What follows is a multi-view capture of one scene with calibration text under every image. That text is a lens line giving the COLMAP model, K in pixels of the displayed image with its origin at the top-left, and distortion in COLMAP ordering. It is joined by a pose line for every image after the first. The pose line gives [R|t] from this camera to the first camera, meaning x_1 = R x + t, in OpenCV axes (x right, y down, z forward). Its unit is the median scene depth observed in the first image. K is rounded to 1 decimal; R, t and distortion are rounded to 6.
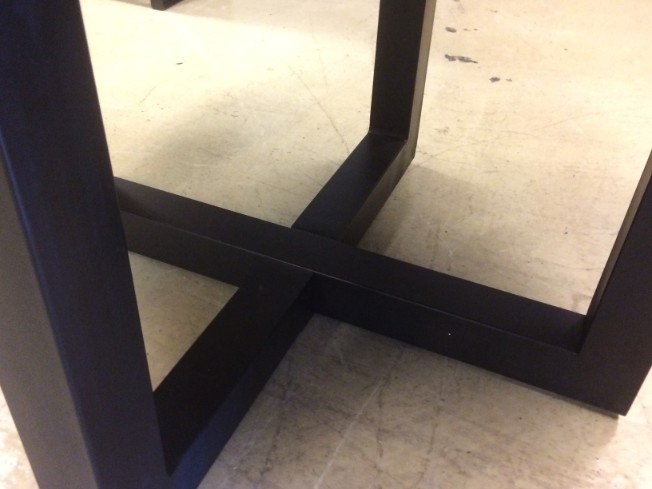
lens RADIAL K [[652.5, 0, 322.3], [0, 652.5, 247.6], [0, 0, 1]] dist [0.073534, -0.084633]
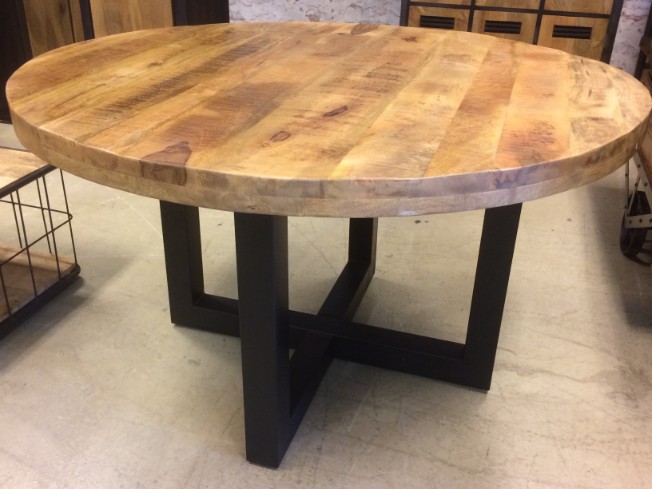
lens RADIAL K [[652.5, 0, 322.3], [0, 652.5, 247.6], [0, 0, 1]] dist [0.073534, -0.084633]
pose [[0.994531, -0.065026, 0.081726, -0.149364], [0.078364, 0.981912, -0.172361, 0.090518], [-0.069039, 0.177823, 0.981638, -0.775310]]
